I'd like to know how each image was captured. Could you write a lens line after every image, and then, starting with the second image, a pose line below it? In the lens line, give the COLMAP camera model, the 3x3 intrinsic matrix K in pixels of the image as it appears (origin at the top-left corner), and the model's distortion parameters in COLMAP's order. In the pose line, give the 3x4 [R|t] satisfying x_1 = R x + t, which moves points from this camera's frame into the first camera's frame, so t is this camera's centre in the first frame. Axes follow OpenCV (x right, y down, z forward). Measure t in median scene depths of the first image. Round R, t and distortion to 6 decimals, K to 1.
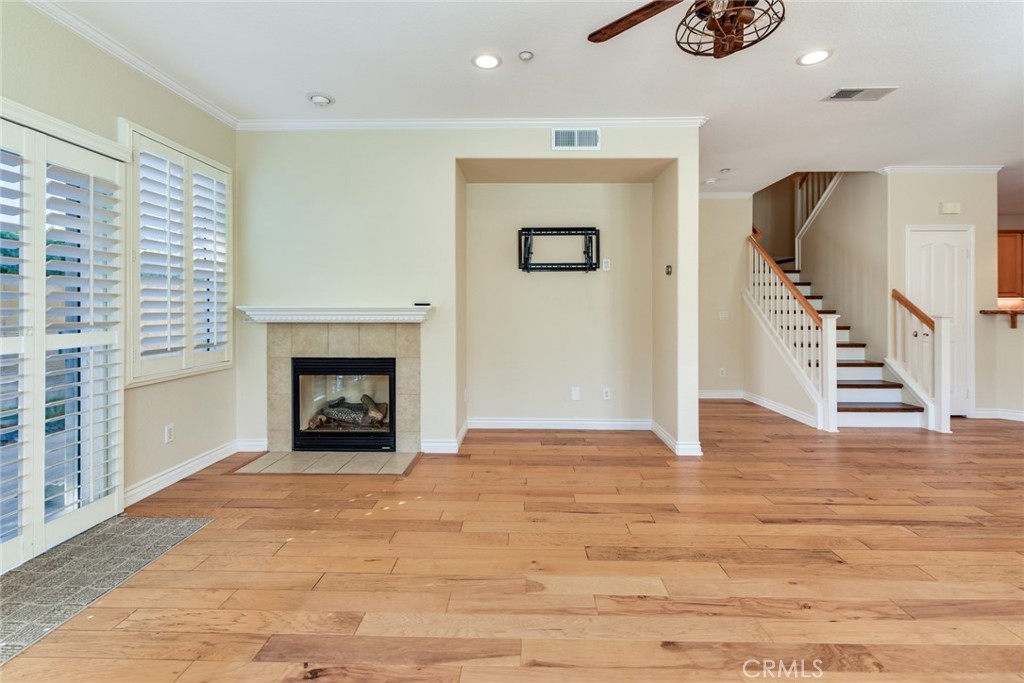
lens RADIAL K [[444.9, 0, 514.0], [0, 444.9, 309.0], [0, 0, 1]] dist [0.003264, -0.002622]
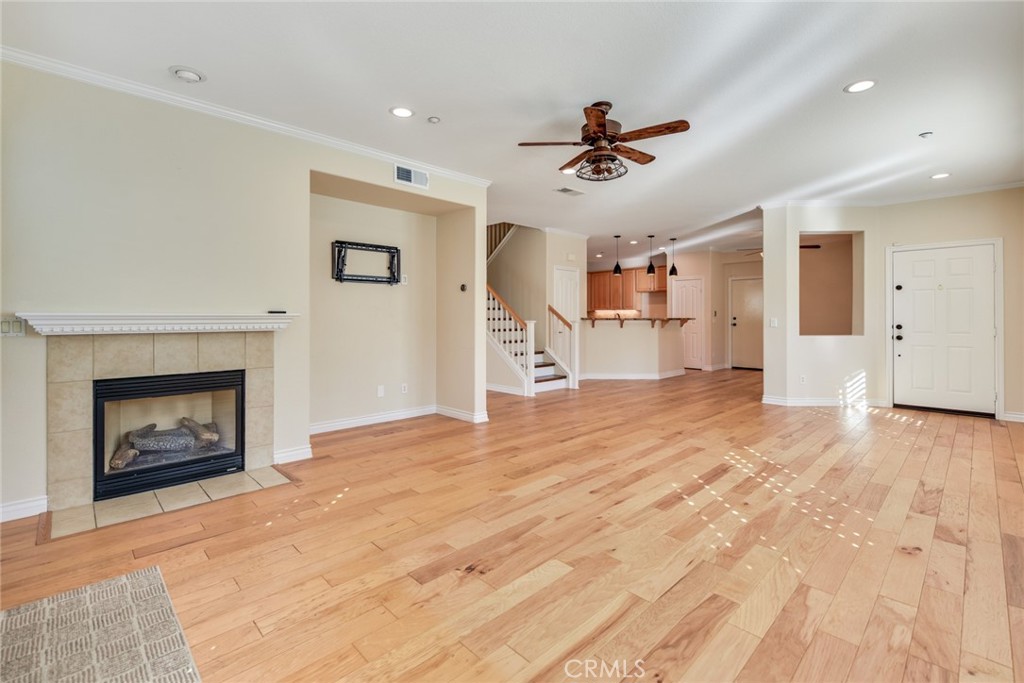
lens RADIAL K [[450.0, 0, 499.8], [0, 450.0, 317.5], [0, 0, 1]] dist [-0.000713, -0.000892]
pose [[0.713212, -0.000559, 0.700948, -0.545465], [0.000629, 1.000000, 0.000158, 0.001629], [-0.700948, 0.000329, 0.713213, -0.042021]]
